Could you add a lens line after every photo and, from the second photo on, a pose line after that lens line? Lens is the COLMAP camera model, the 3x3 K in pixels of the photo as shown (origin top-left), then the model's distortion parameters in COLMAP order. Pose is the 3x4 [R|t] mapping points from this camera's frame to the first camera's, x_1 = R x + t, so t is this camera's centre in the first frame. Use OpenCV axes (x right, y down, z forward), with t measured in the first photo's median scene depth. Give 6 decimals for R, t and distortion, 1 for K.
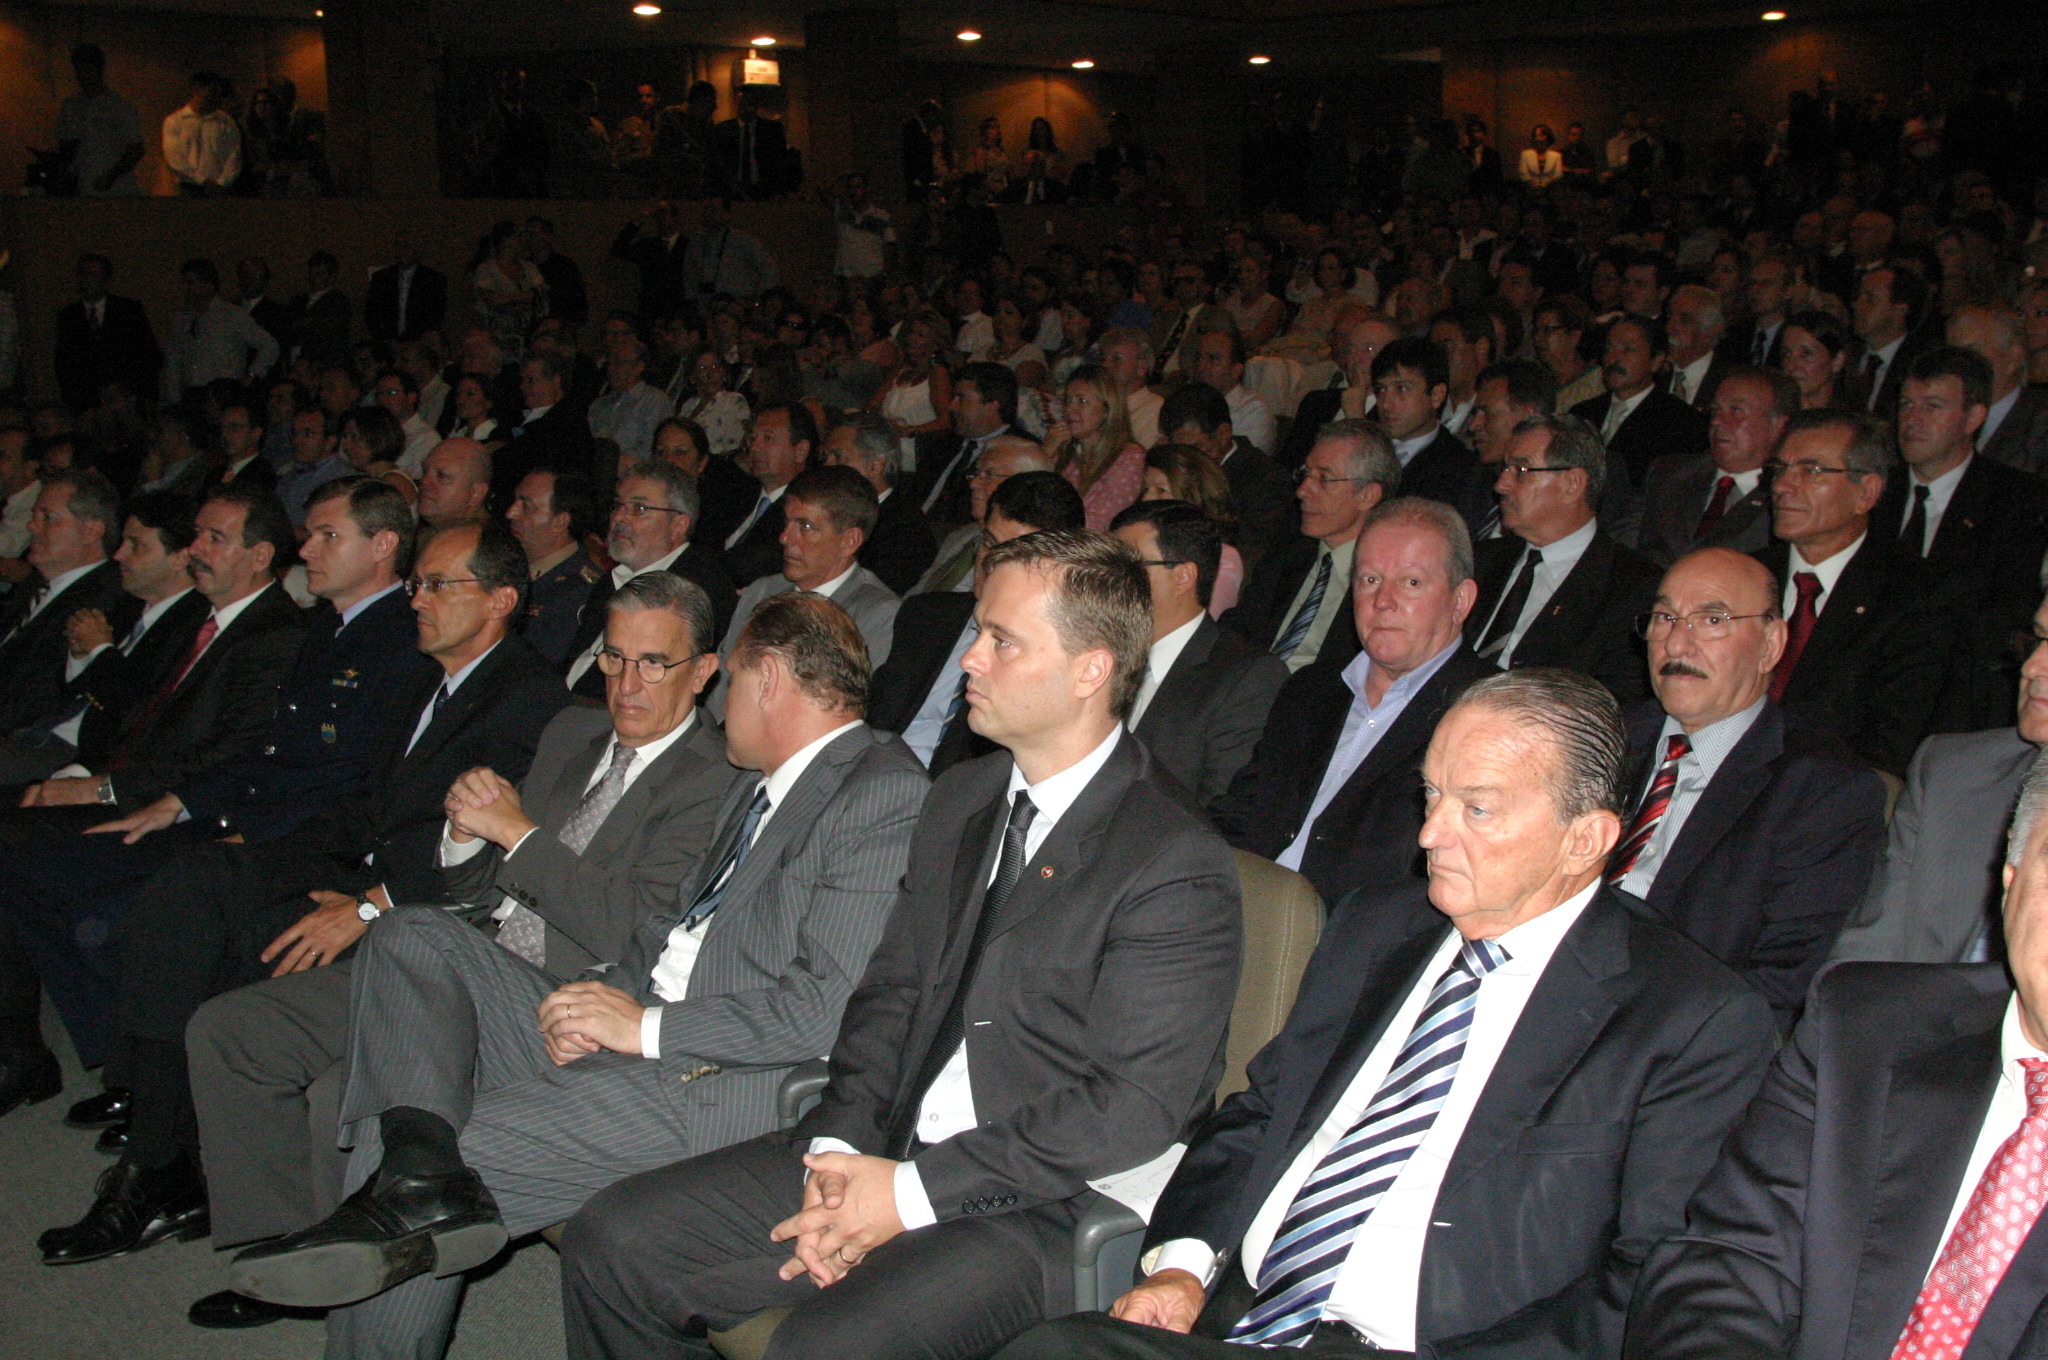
lens RADIAL K [[2032.2, 0, 1024.0], [0, 2032.2, 680.0], [0, 0, 1]] dist [-0.095487, -0.006983]
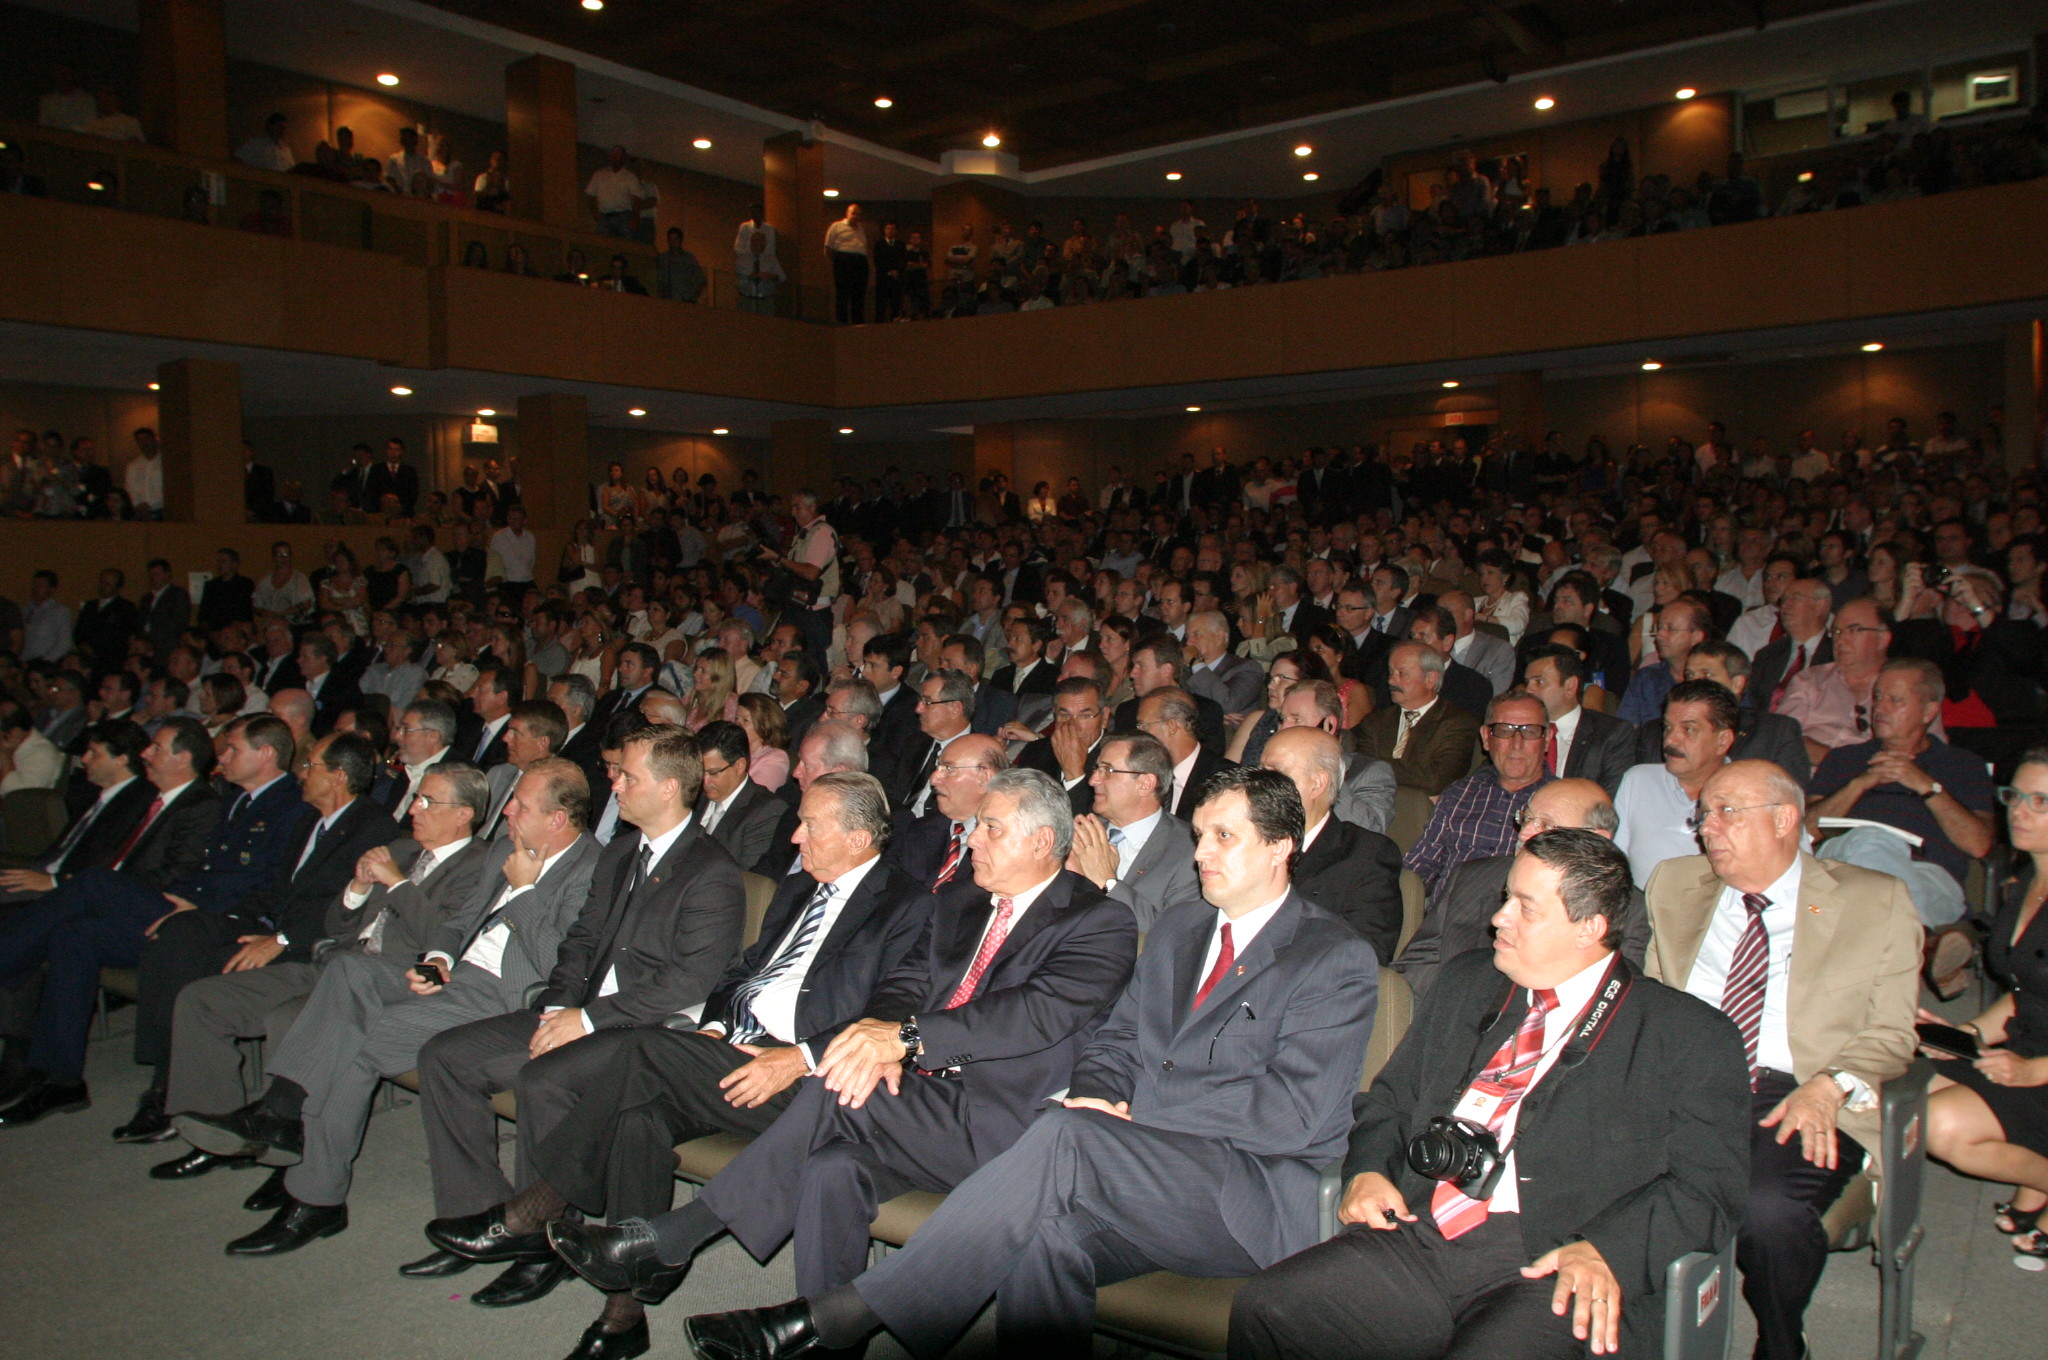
lens RADIAL K [[1590.9, 0, 1024.0], [0, 1590.9, 680.0], [0, 0, 1]] dist [0.004955, 0.001159]
pose [[0.978138, 0.001274, 0.207951, 0.021583], [0.025445, 0.991734, -0.125759, 0.054883], [-0.206392, 0.128301, 0.970021, -0.421463]]
